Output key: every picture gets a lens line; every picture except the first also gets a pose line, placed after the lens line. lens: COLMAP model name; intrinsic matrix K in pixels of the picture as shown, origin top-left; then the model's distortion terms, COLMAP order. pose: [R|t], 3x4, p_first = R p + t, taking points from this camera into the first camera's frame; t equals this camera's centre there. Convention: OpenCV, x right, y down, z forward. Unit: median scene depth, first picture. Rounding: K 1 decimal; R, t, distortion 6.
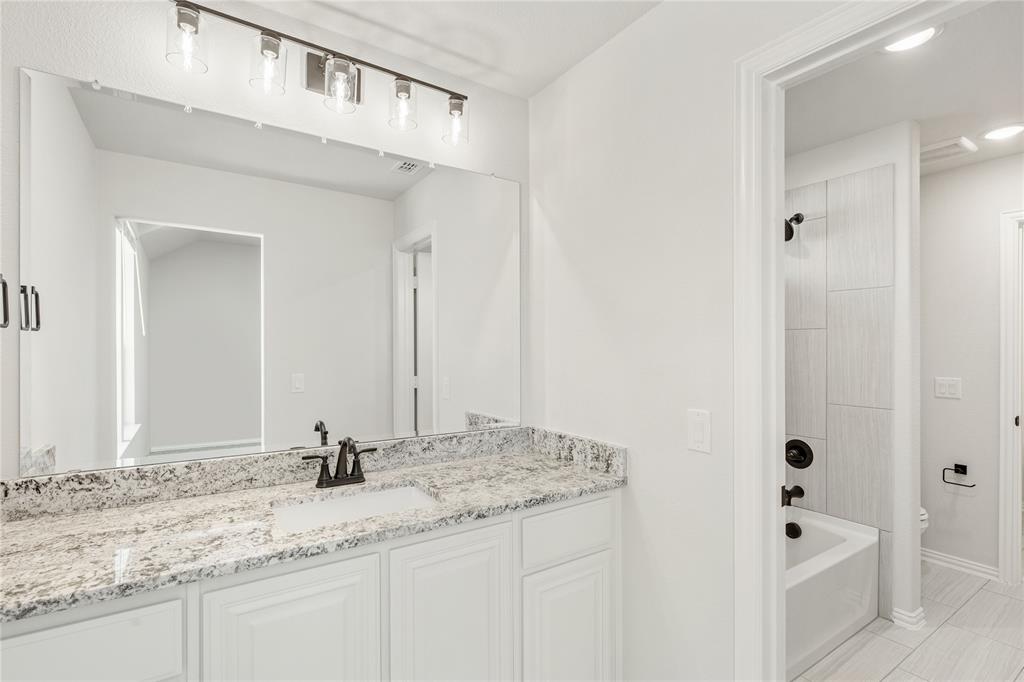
lens RADIAL K [[482.7, 0, 529.0], [0, 482.7, 351.9], [0, 0, 1]] dist [0.000794, 0.000706]
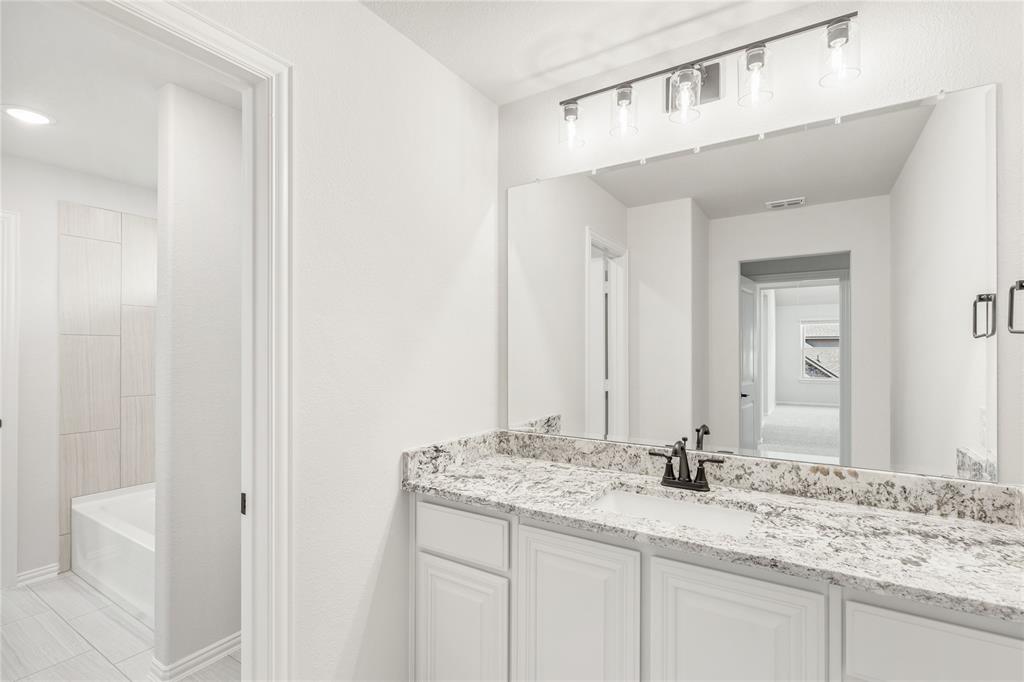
lens RADIAL K [[482.7, 0, 512.5], [0, 482.7, 349.7], [0, 0, 1]] dist [0.000794, 0.000706]
pose [[0.387510, -0.006822, -0.921840, 0.404680], [-0.009353, 0.999892, -0.011331, 0.000646], [0.921818, 0.013013, 0.387405, 0.275580]]
